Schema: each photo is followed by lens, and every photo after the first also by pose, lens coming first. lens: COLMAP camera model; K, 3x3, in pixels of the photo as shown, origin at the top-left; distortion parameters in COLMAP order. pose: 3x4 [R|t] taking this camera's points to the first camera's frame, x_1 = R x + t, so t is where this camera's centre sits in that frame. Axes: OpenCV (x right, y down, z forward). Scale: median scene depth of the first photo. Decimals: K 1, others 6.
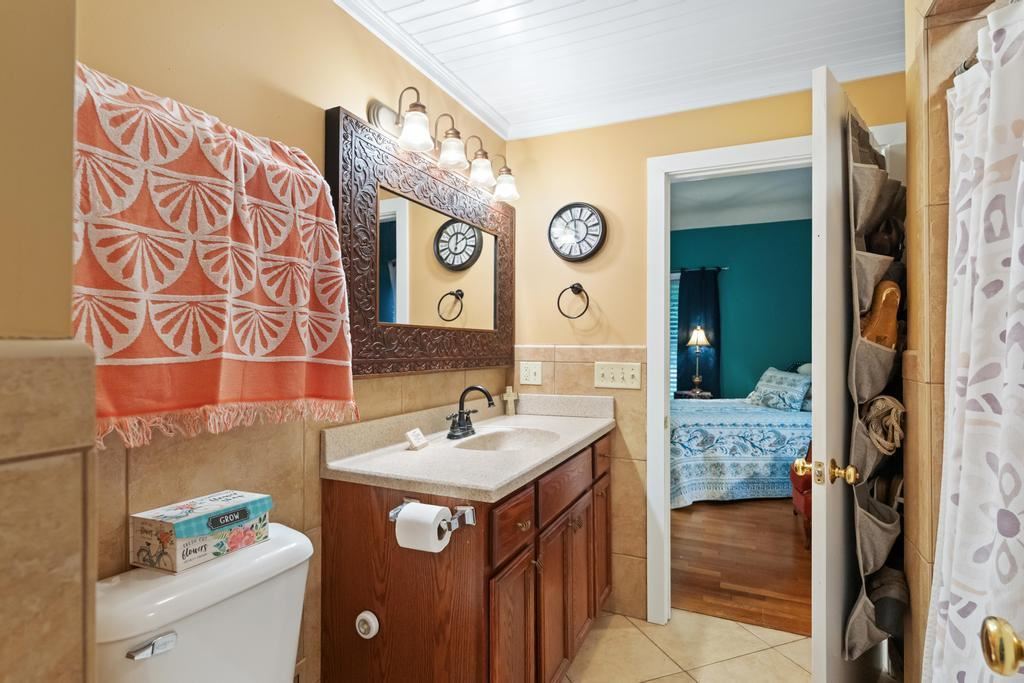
lens RADIAL K [[500.7, 0, 510.0], [0, 500.7, 337.6], [0, 0, 1]] dist [0.000936, 0.000075]
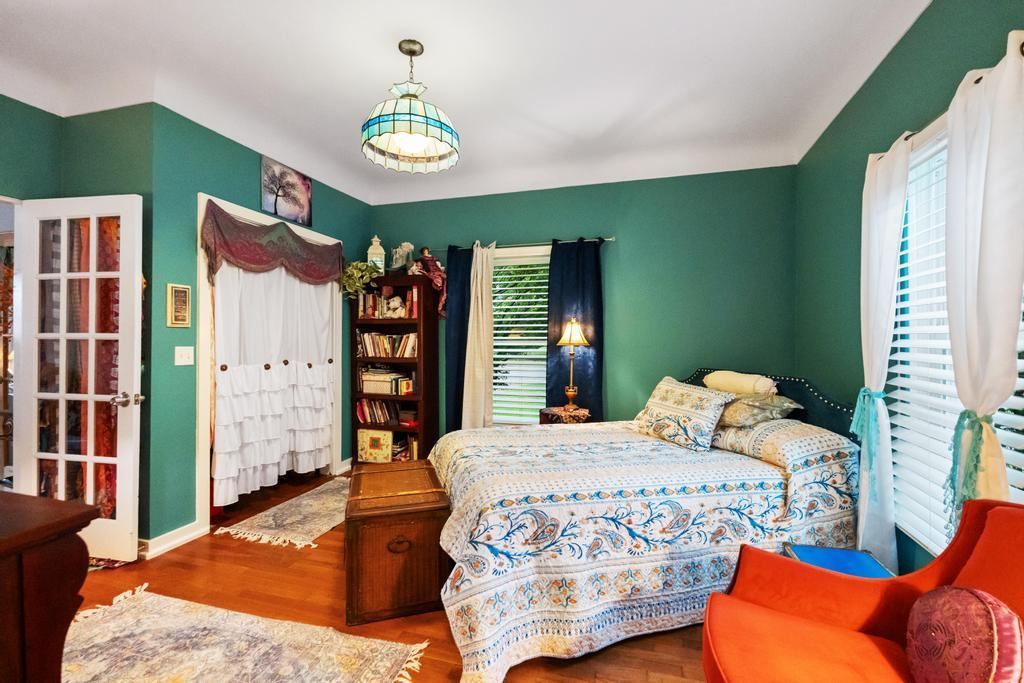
lens RADIAL K [[453.7, 0, 515.0], [0, 453.7, 346.8], [0, 0, 1]] dist [-0.008929, 0.000969]
pose [[0.988775, -0.003593, 0.149370, 0.292649], [0.001258, 0.999876, 0.015724, 0.012958], [-0.149408, -0.015360, 0.988656, 0.549897]]
